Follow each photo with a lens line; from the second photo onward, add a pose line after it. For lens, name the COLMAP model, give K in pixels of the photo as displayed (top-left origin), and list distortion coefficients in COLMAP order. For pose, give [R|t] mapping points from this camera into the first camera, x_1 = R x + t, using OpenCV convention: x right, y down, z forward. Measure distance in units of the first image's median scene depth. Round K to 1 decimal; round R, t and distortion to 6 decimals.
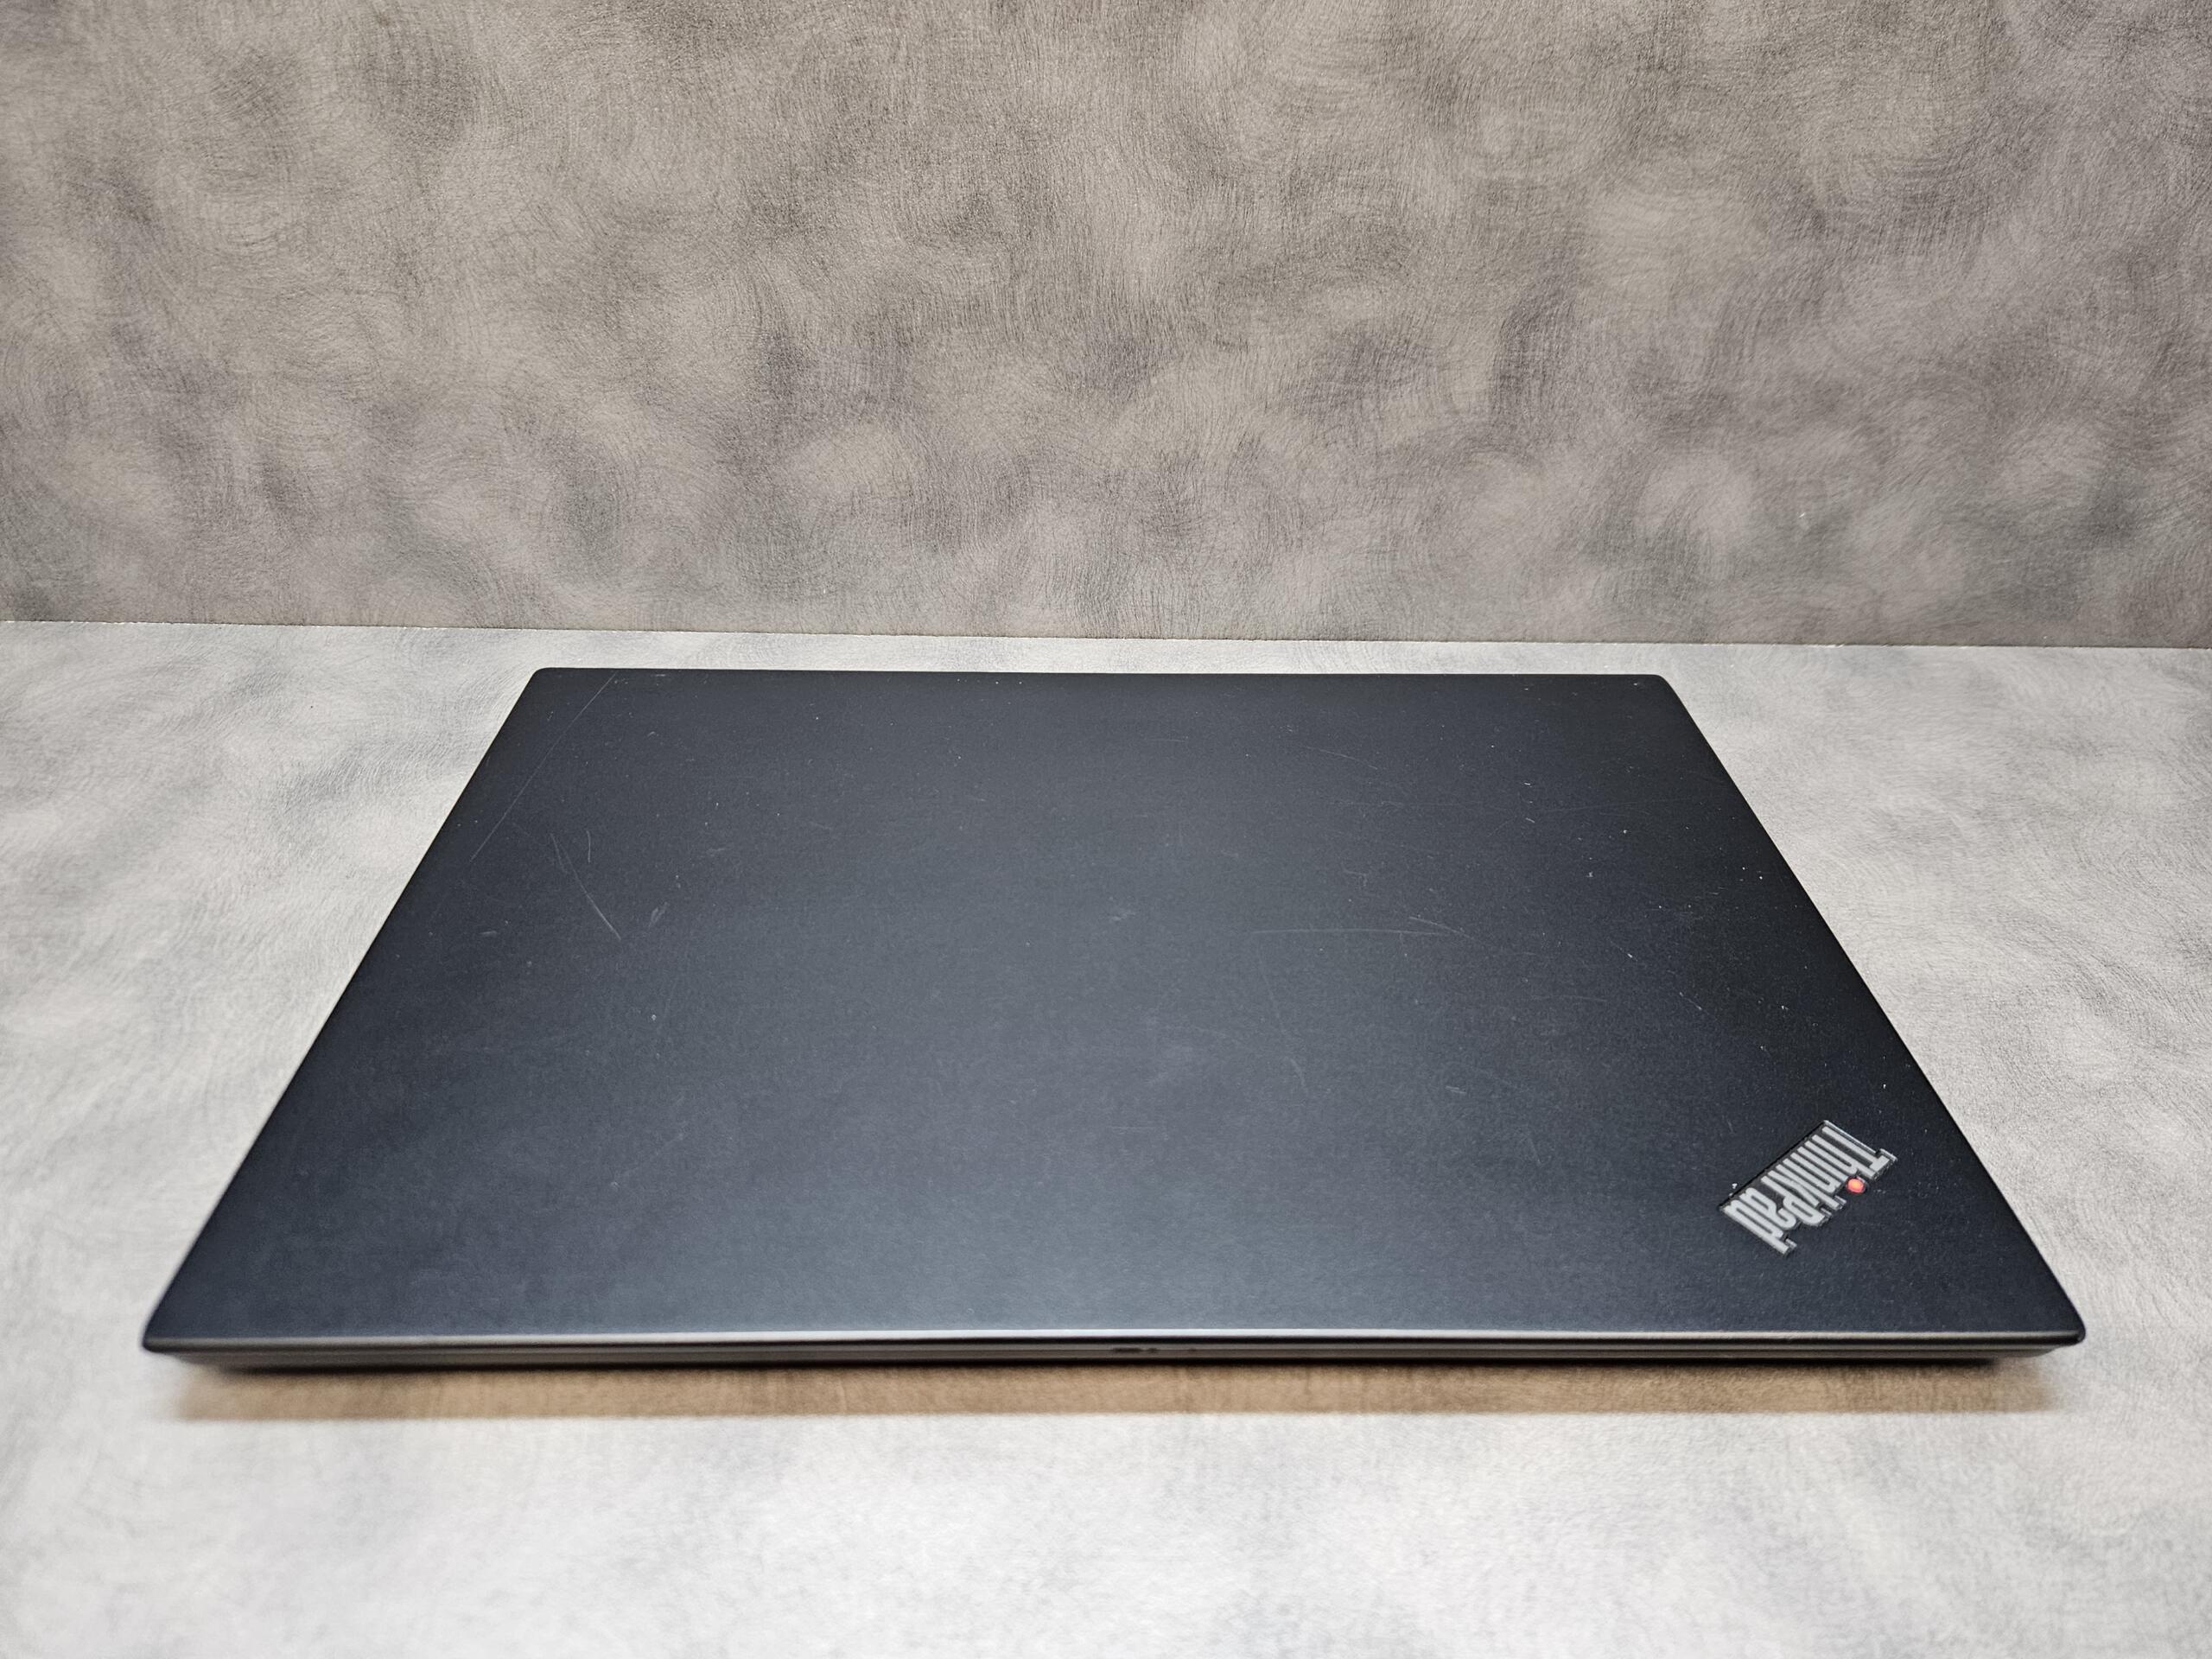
lens RADIAL K [[1517.4, 0, 1106.0], [0, 1517.4, 829.5], [0, 0, 1]] dist [0.045648, -0.053121]
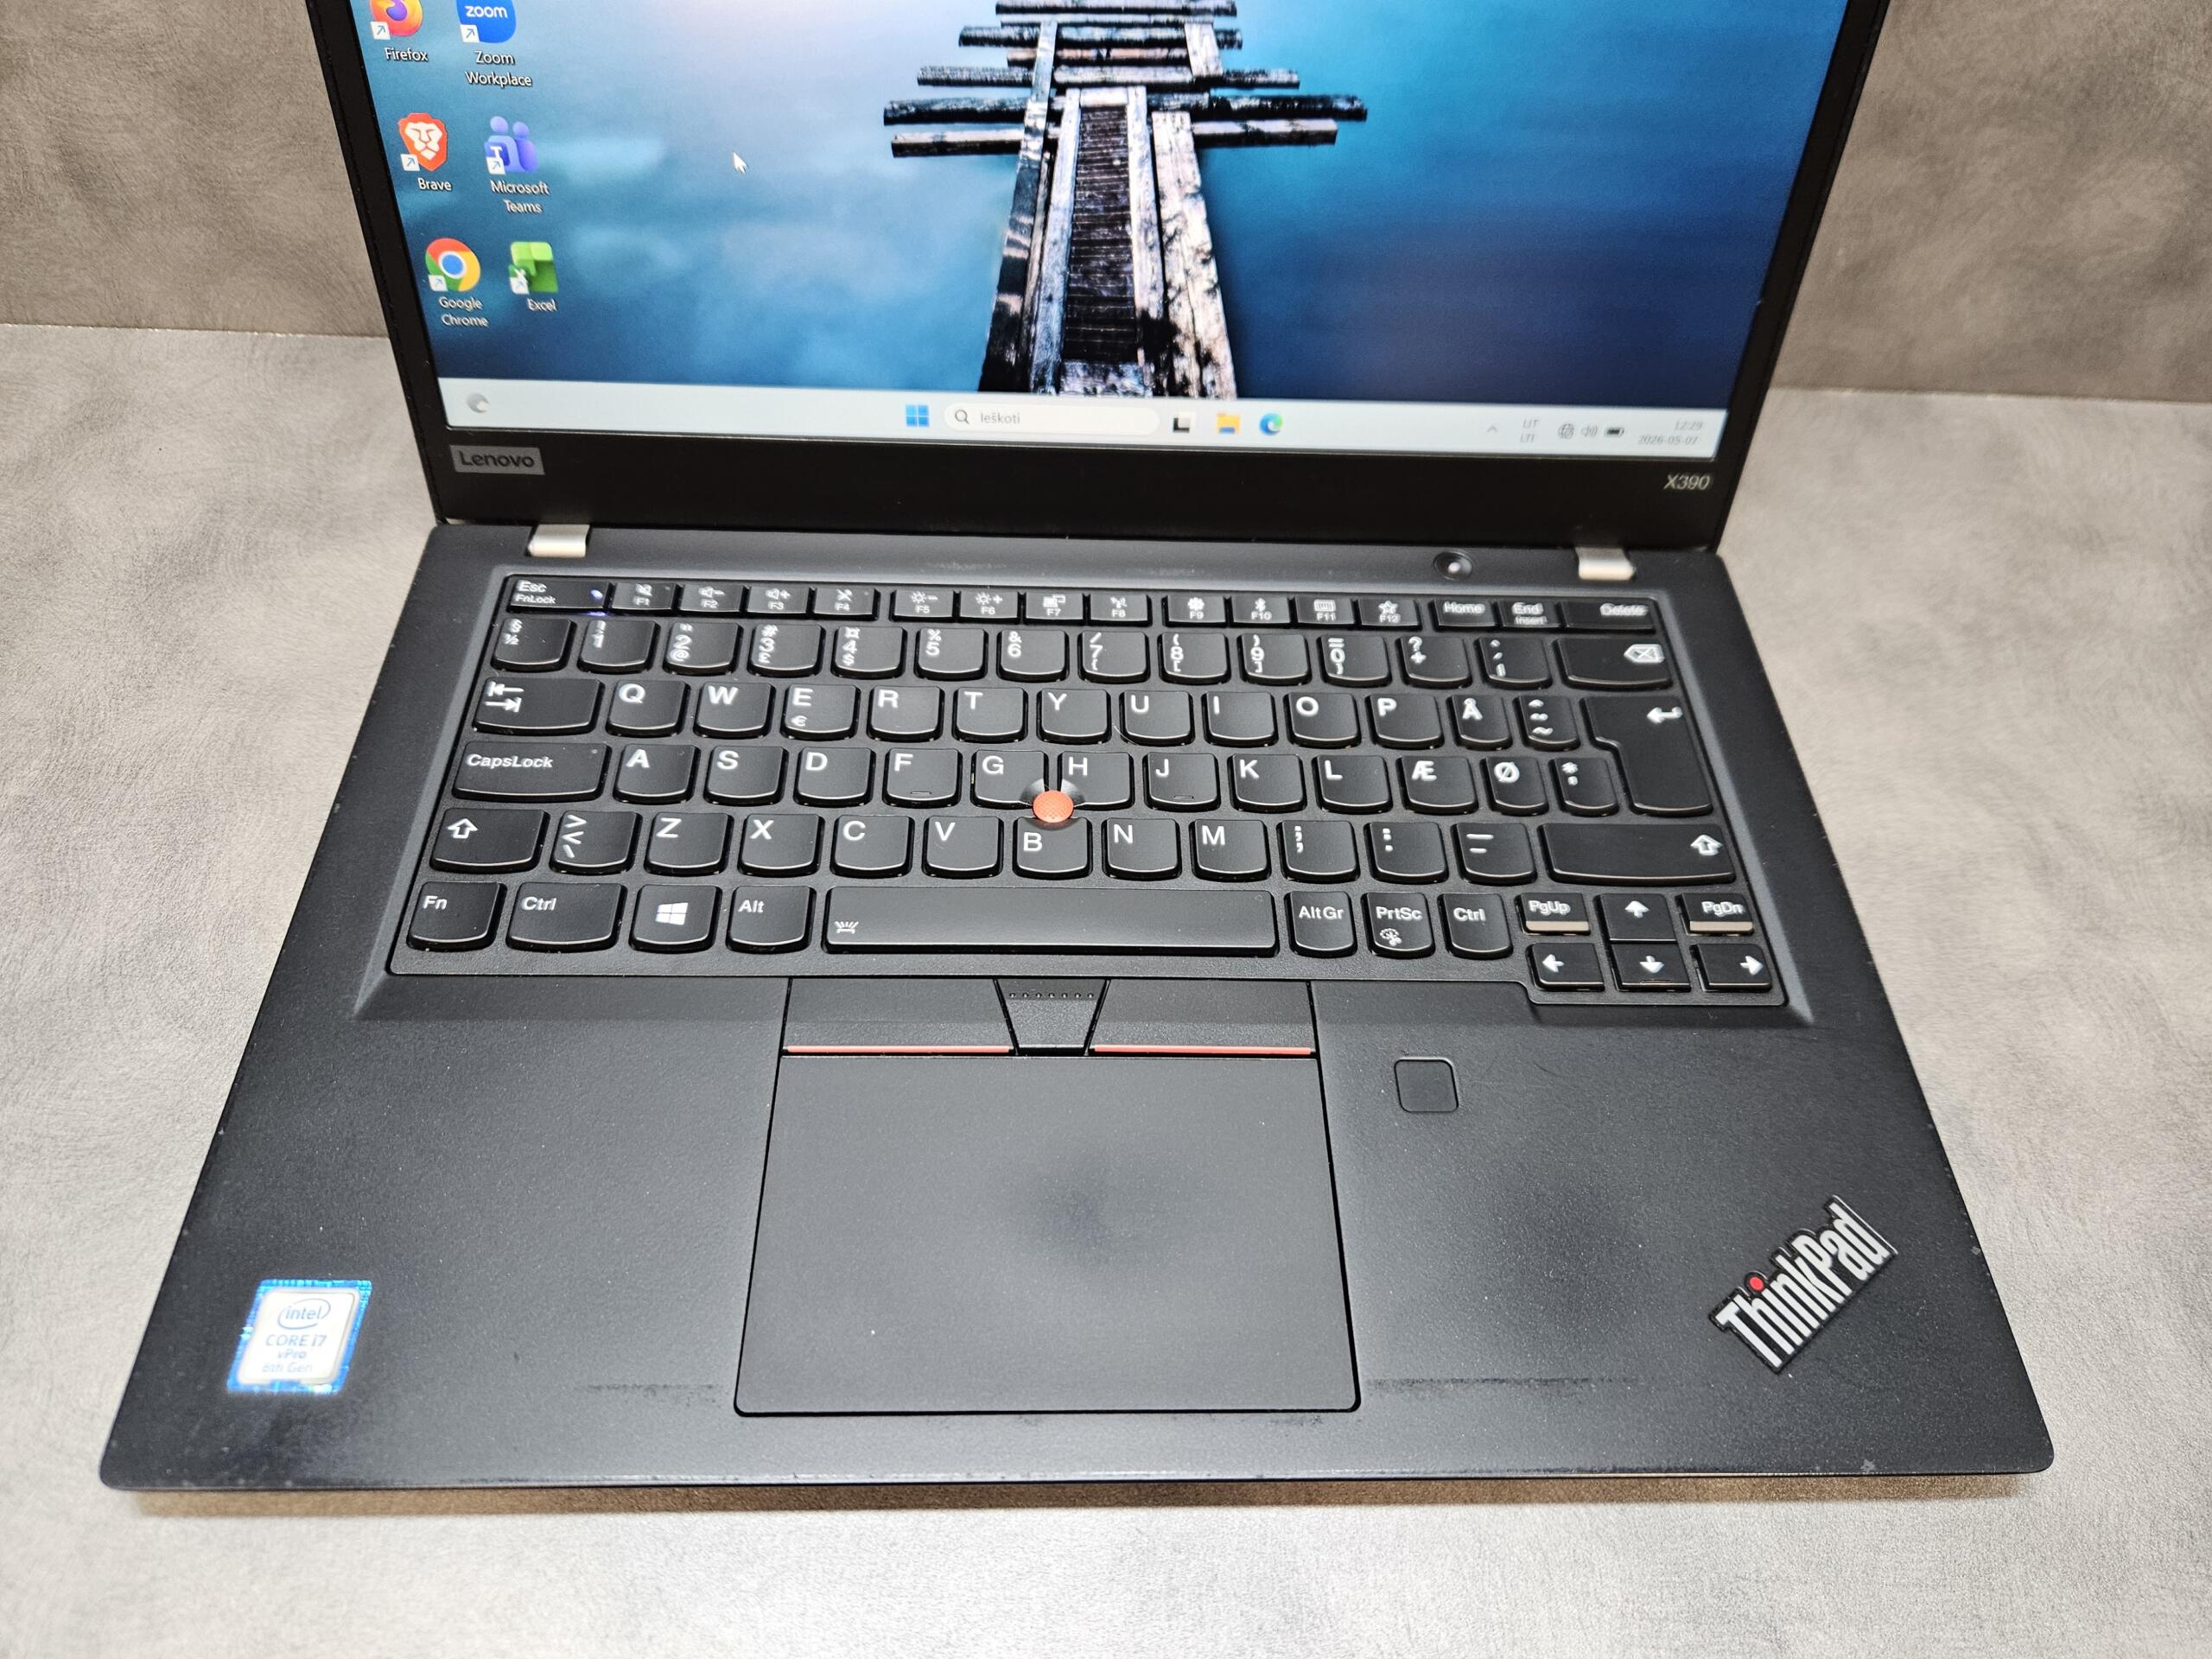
lens RADIAL K [[1527.9, 0, 1106.0], [0, 1527.9, 829.5], [0, 0, 1]] dist [0.042853, -0.057156]
pose [[0.999477, 0.018487, 0.026518, 0.015064], [-0.025933, 0.948300, 0.316315, -0.171773], [-0.019300, -0.316837, 0.948284, 0.064879]]
